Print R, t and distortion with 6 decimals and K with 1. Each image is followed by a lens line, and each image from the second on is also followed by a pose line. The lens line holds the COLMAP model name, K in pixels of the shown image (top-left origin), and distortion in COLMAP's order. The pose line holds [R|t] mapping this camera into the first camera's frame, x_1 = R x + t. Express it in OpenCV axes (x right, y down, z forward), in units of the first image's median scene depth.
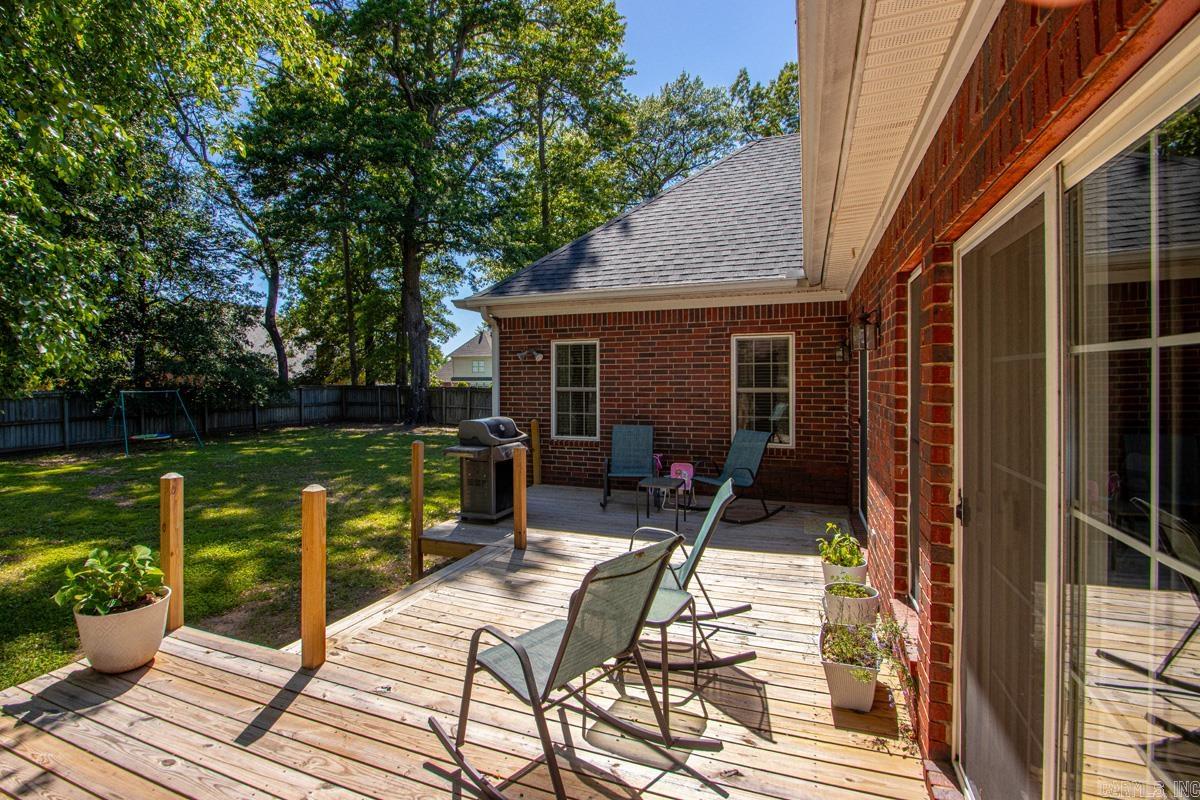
lens RADIAL K [[583.6, 0, 559.9], [0, 583.6, 384.2], [0, 0, 1]] dist [0.013901, -0.000331]
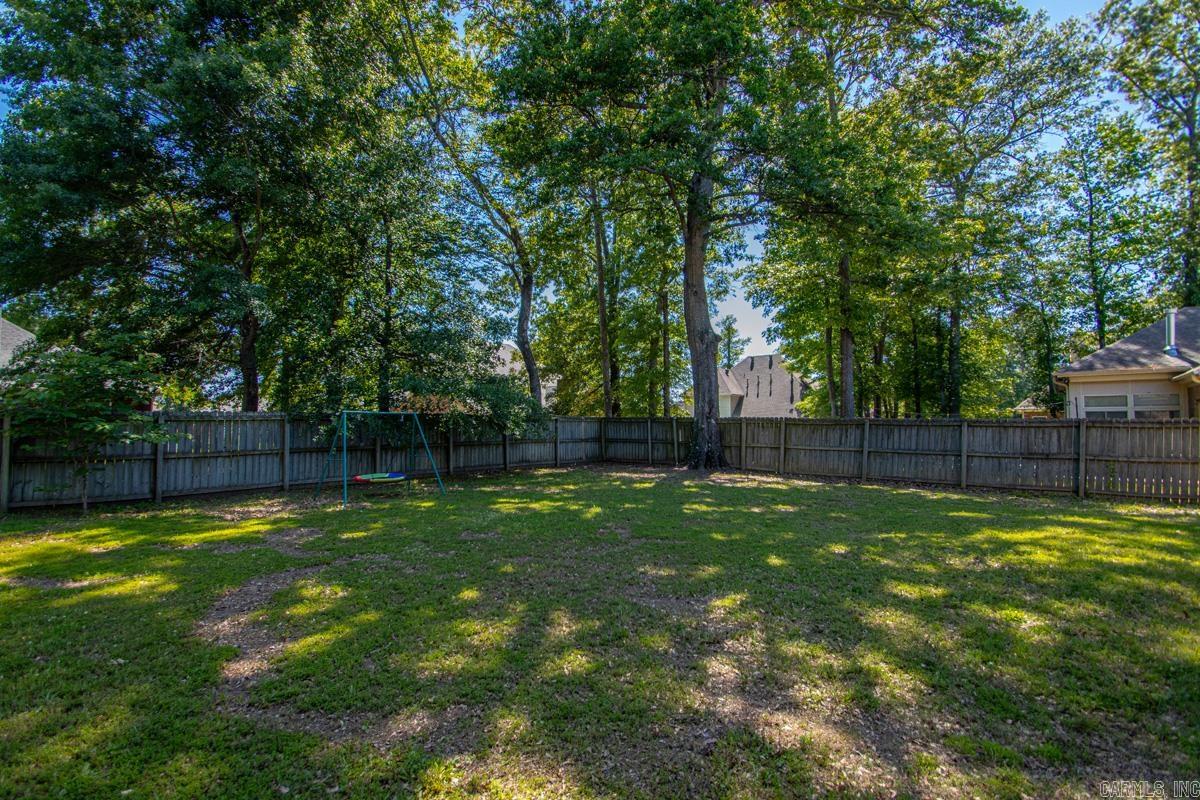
lens RADIAL K [[563.3, 0, 586.0], [0, 563.3, 398.9], [0, 0, 1]] dist [0.015237, -0.017586]
pose [[0.951634, -0.009207, -0.307095, -0.178616], [-0.007834, 0.998499, -0.054211, 0.021380], [0.307133, 0.053995, 0.950134, 0.301367]]
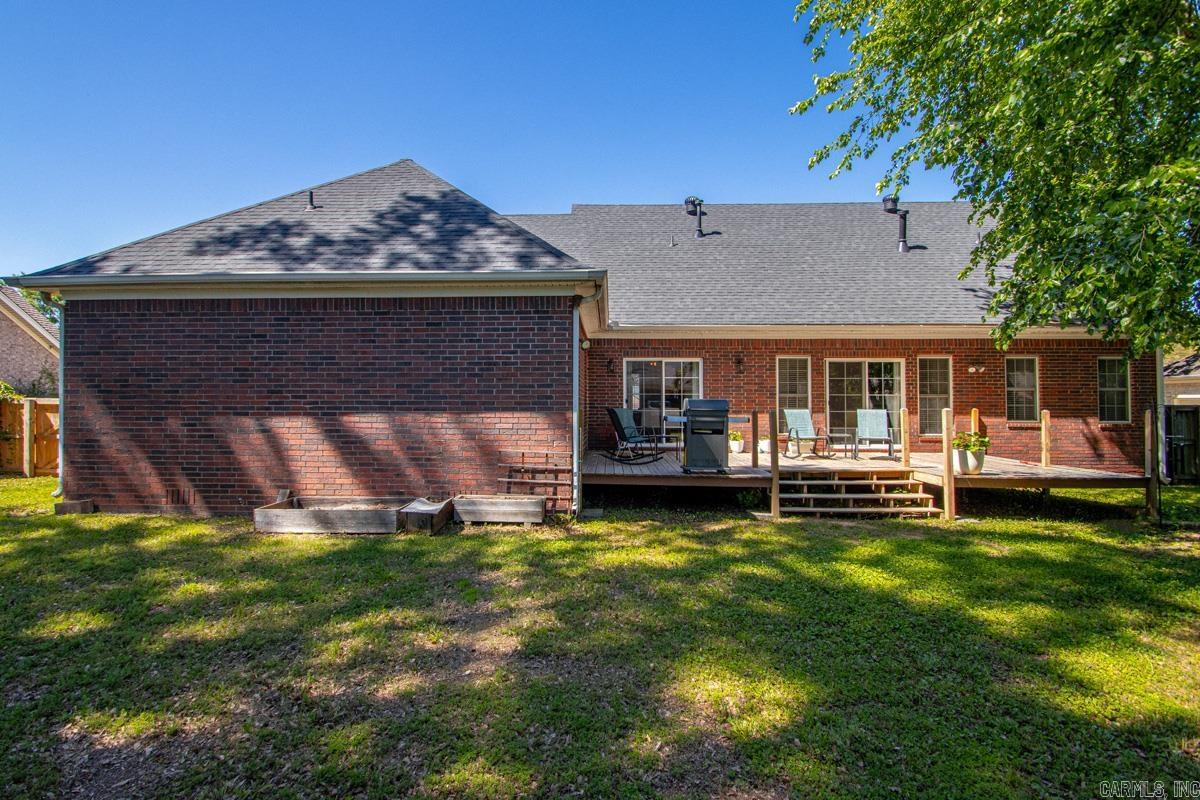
lens RADIAL K [[563.3, 0, 586.0], [0, 563.3, 398.9], [0, 0, 1]] dist [0.015237, -0.017586]
pose [[-0.360577, 0.018546, 0.932545, -0.329742], [0.004079, 0.999824, -0.018307, 0.020755], [-0.932720, -0.002797, -0.360590, 0.467610]]
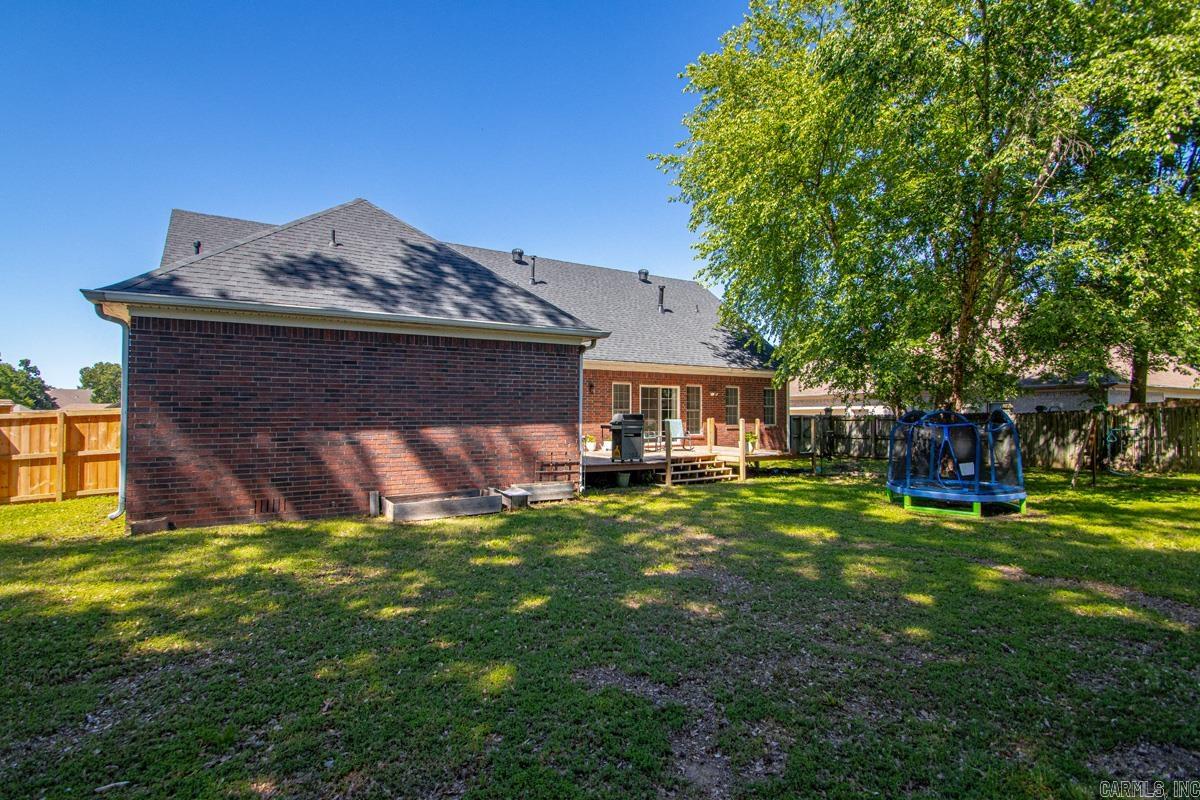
lens RADIAL K [[567.3, 0, 568.9], [0, 567.3, 403.5], [0, 0, 1]] dist [0.001355, -0.011773]
pose [[-0.806528, 0.021487, 0.590806, -0.306013], [0.011580, 0.999722, -0.020549, 0.015401], [-0.591083, -0.009732, -0.806552, 0.737367]]
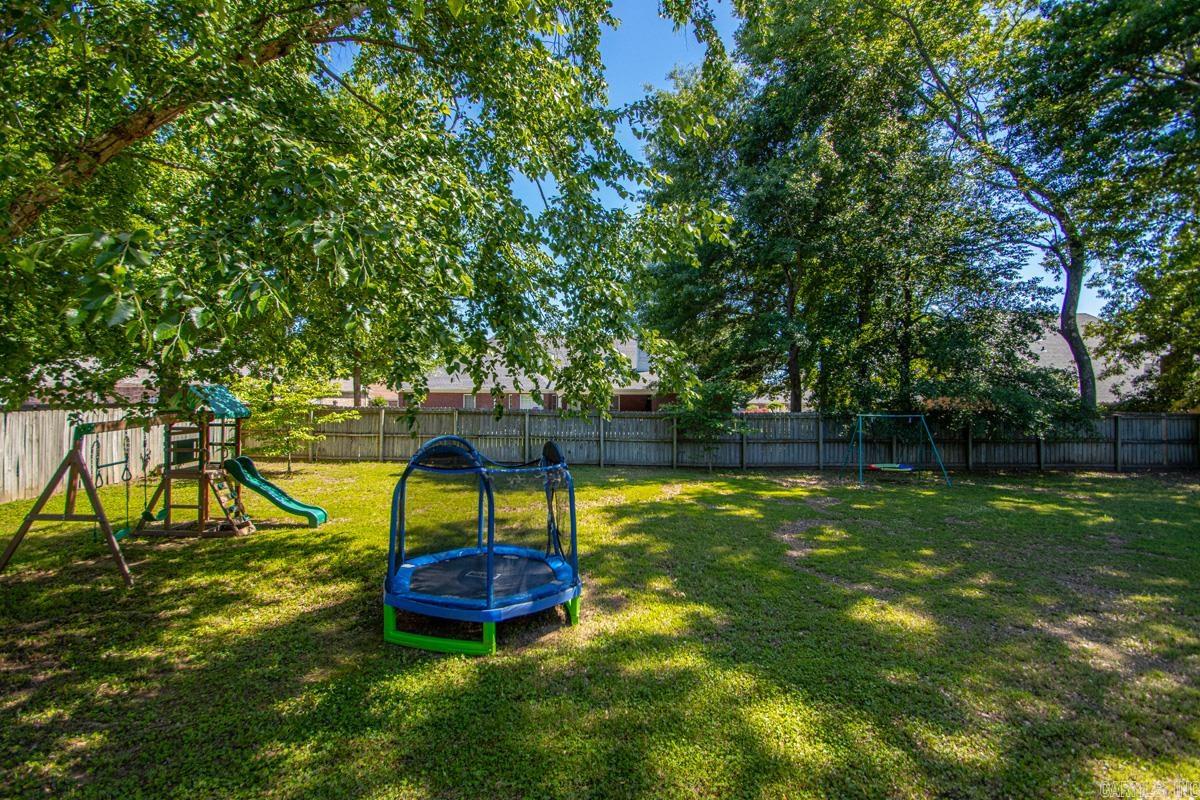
lens RADIAL K [[563.3, 0, 586.0], [0, 563.3, 398.9], [0, 0, 1]] dist [0.015237, -0.017586]
pose [[0.356328, 0.002418, -0.934358, -0.048432], [-0.015886, 0.999868, -0.003470, -0.001642], [0.934226, 0.016079, 0.356319, 0.188148]]
